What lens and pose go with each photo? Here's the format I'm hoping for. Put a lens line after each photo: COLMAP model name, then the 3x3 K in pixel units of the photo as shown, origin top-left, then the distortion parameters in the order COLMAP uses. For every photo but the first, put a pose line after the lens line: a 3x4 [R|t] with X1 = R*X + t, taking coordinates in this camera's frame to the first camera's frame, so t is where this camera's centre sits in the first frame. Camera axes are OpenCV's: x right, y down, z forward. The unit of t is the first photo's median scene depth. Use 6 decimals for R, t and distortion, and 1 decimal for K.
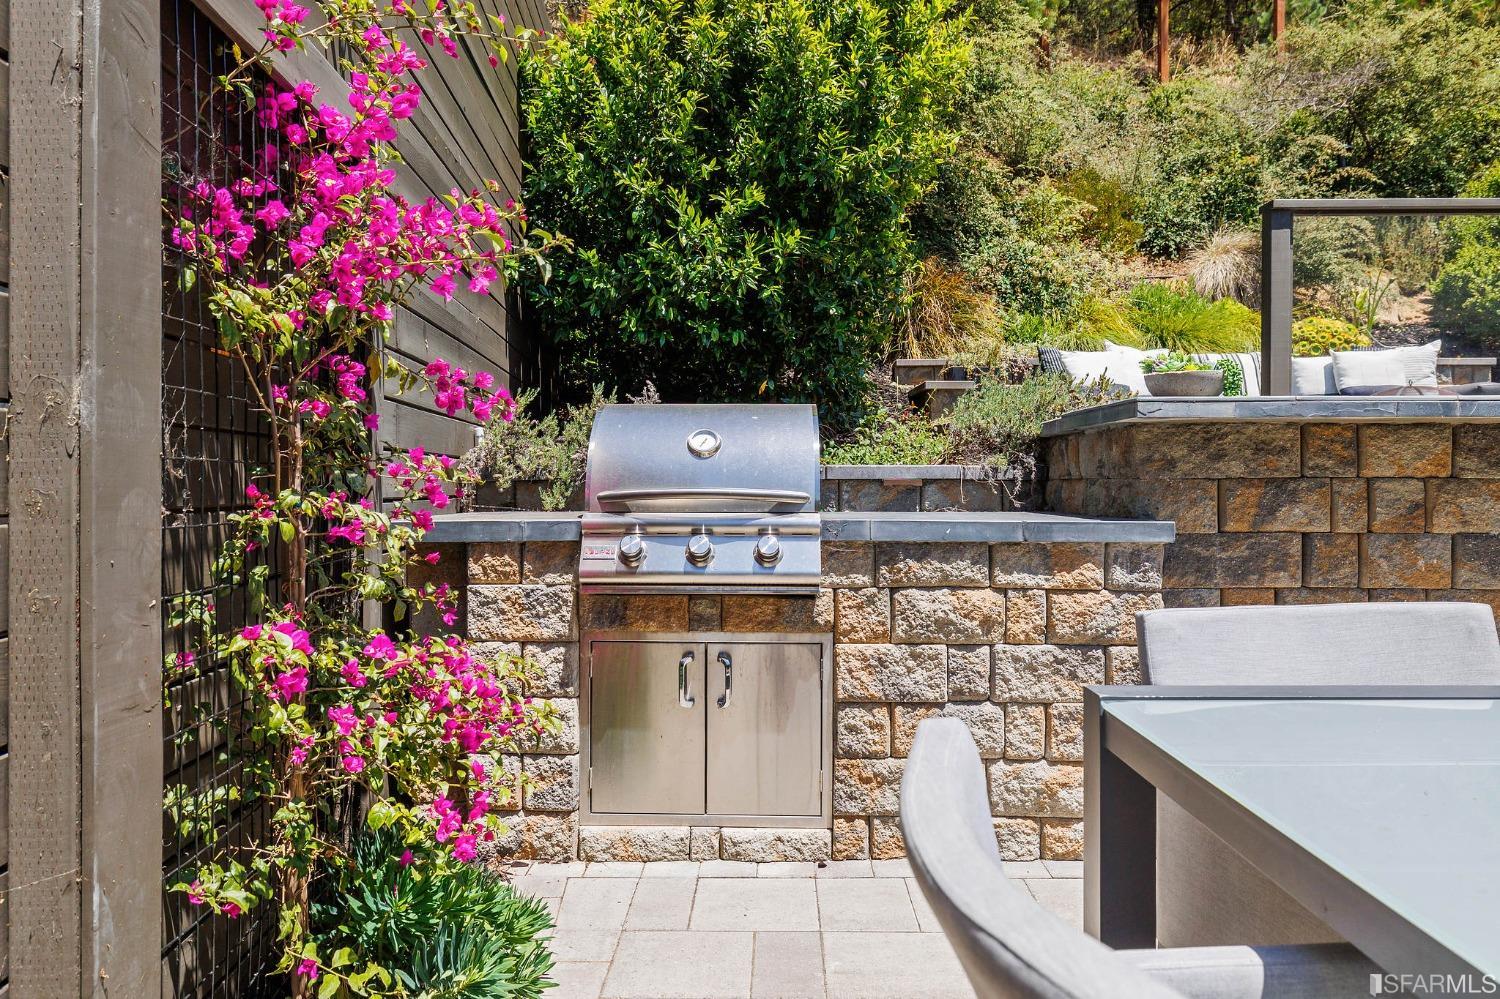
lens RADIAL K [[994.5, 0, 750.0], [0, 994.5, 499.5], [0, 0, 1]] dist [-0.000467, -0.000003]
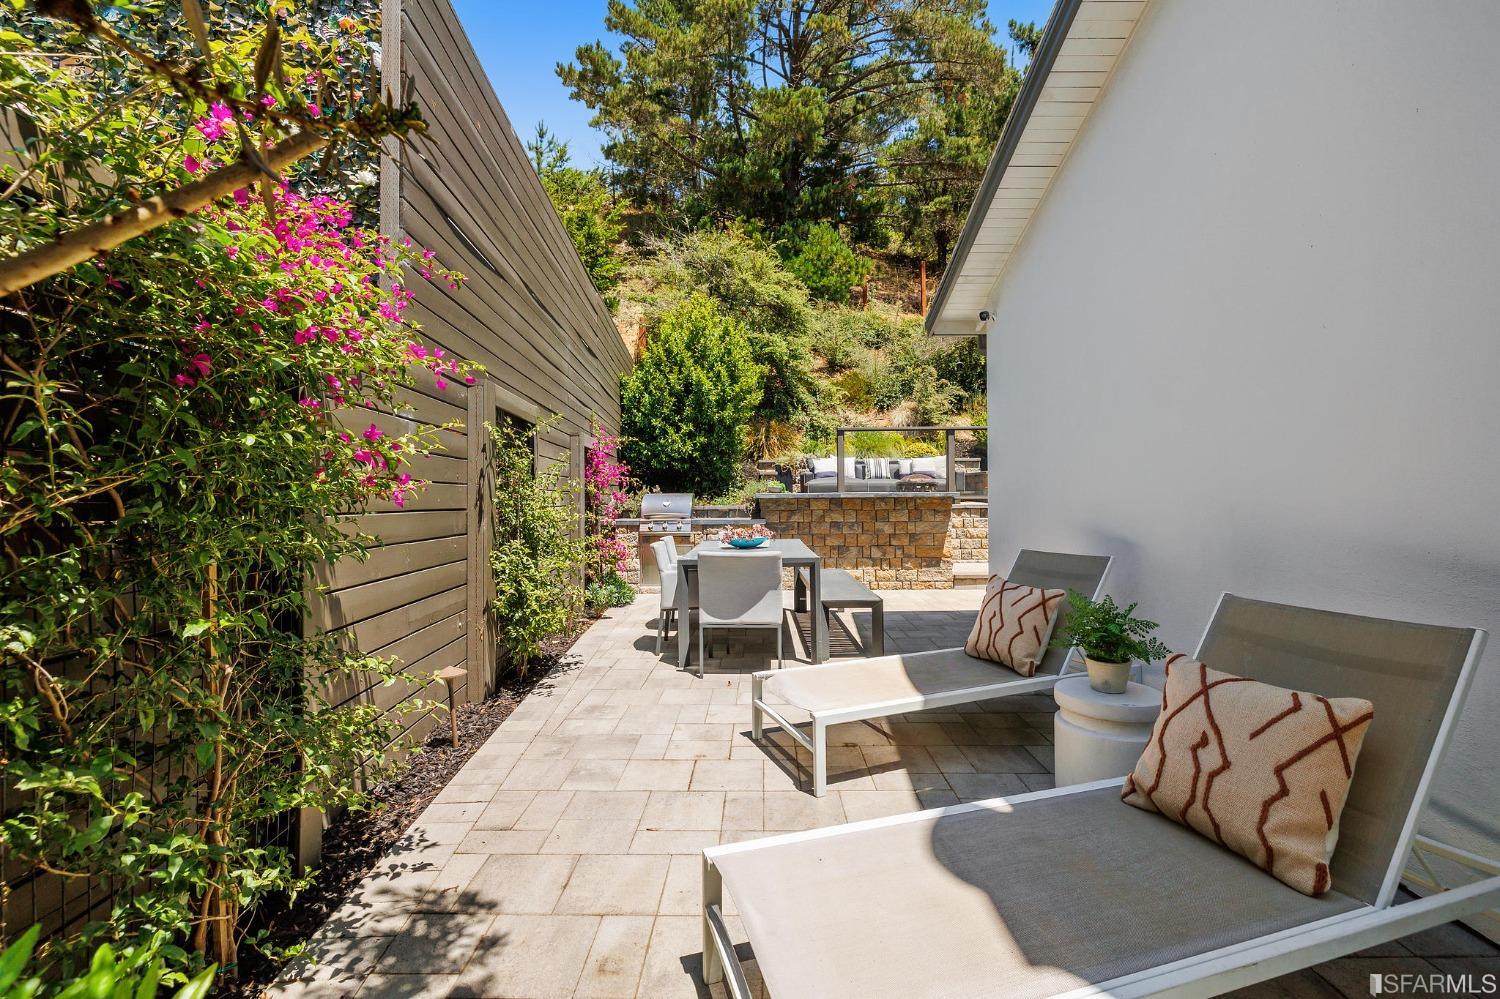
lens RADIAL K [[645.1, 0, 771.3], [0, 645.1, 494.5], [0, 0, 1]] dist [-0.000824, -0.000224]
pose [[0.999533, -0.007099, 0.029708, 0.265235], [0.007714, 0.999757, -0.020654, -0.024782], [-0.029554, 0.020874, 0.999345, -1.516964]]
